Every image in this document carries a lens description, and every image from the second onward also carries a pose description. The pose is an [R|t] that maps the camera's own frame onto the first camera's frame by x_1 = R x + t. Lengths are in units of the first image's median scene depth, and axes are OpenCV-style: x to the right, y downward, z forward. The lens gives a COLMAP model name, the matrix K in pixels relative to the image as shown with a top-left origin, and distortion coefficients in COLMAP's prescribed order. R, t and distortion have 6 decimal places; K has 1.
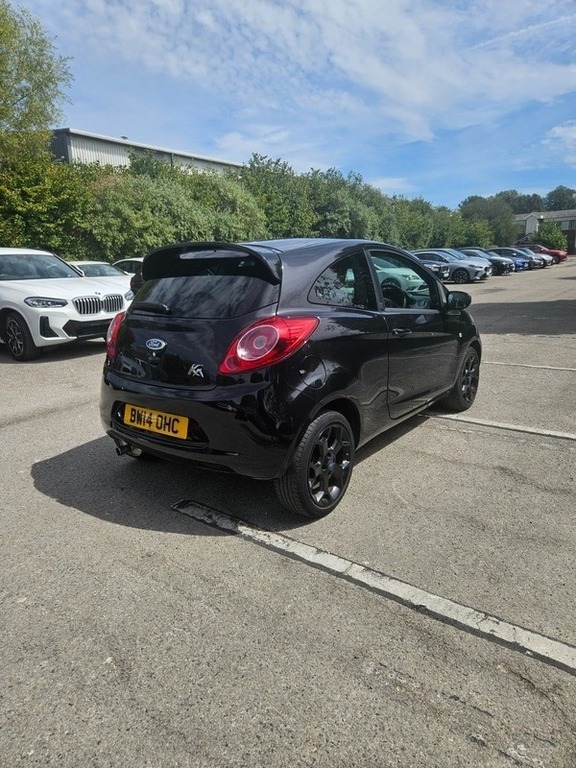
lens RADIAL K [[501.4, 0, 279.9], [0, 501.4, 384.8], [0, 0, 1]] dist [0.082145, -0.074082]
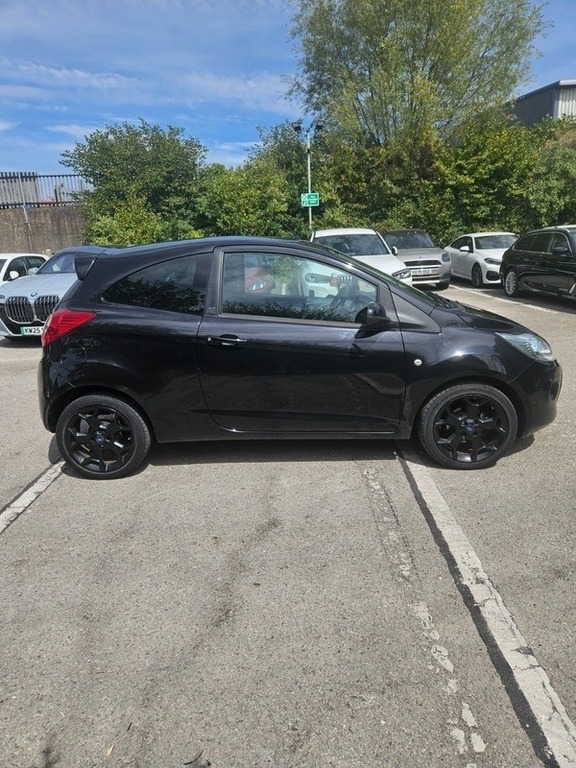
lens RADIAL K [[516.1, 0, 288.0], [0, 516.1, 384.0], [0, 0, 1]] dist [0.024998, 0.000227]
pose [[0.587063, 0.216099, -0.780165, 1.157911], [-0.169601, 0.975158, 0.142488, -0.190176], [0.791576, 0.048667, 0.609130, 0.561922]]
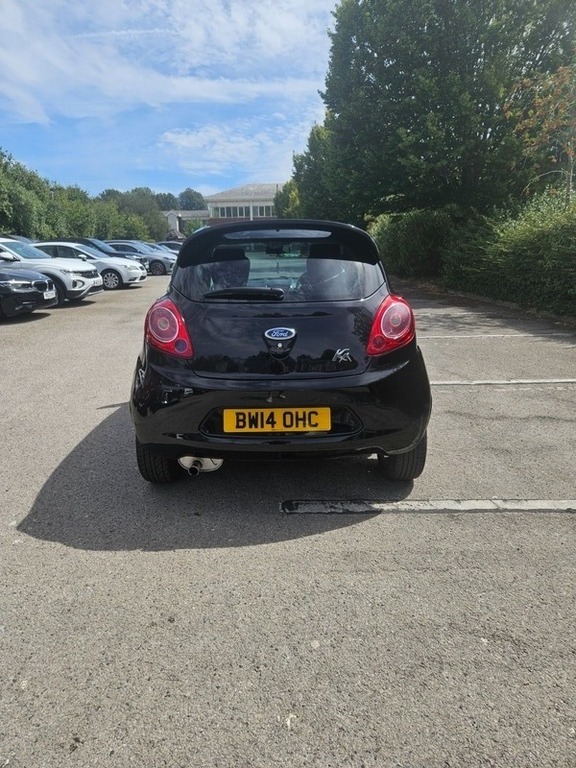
lens RADIAL K [[501.4, 0, 279.9], [0, 501.4, 384.8], [0, 0, 1]] dist [0.082145, -0.074082]
pose [[0.794830, -0.144331, 0.589419, -0.710888], [0.136447, 0.988938, 0.058163, -0.038720], [-0.591294, 0.034195, 0.805731, 0.256654]]
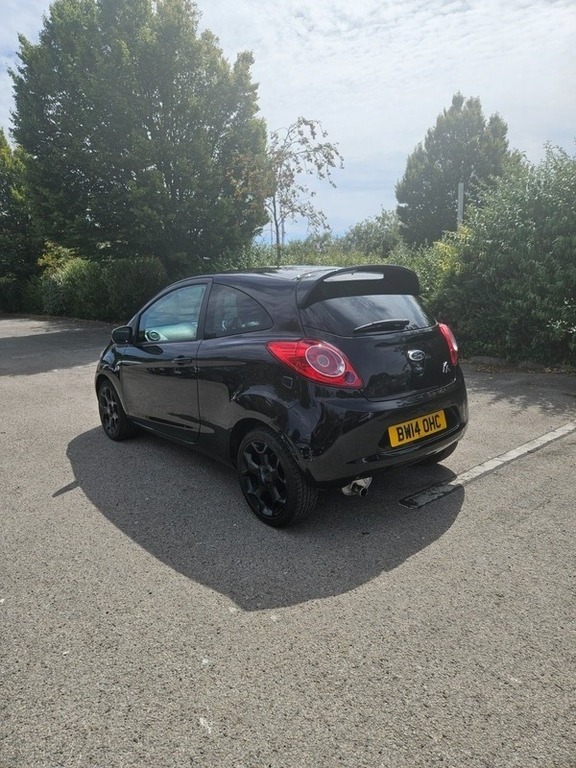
lens RADIAL K [[501.4, 0, 279.9], [0, 501.4, 384.8], [0, 0, 1]] dist [0.082145, -0.074082]
pose [[0.235500, -0.175955, 0.955814, -1.234102], [0.263609, 0.958171, 0.111439, -0.197788], [-0.935441, 0.225717, 0.272032, 0.899041]]
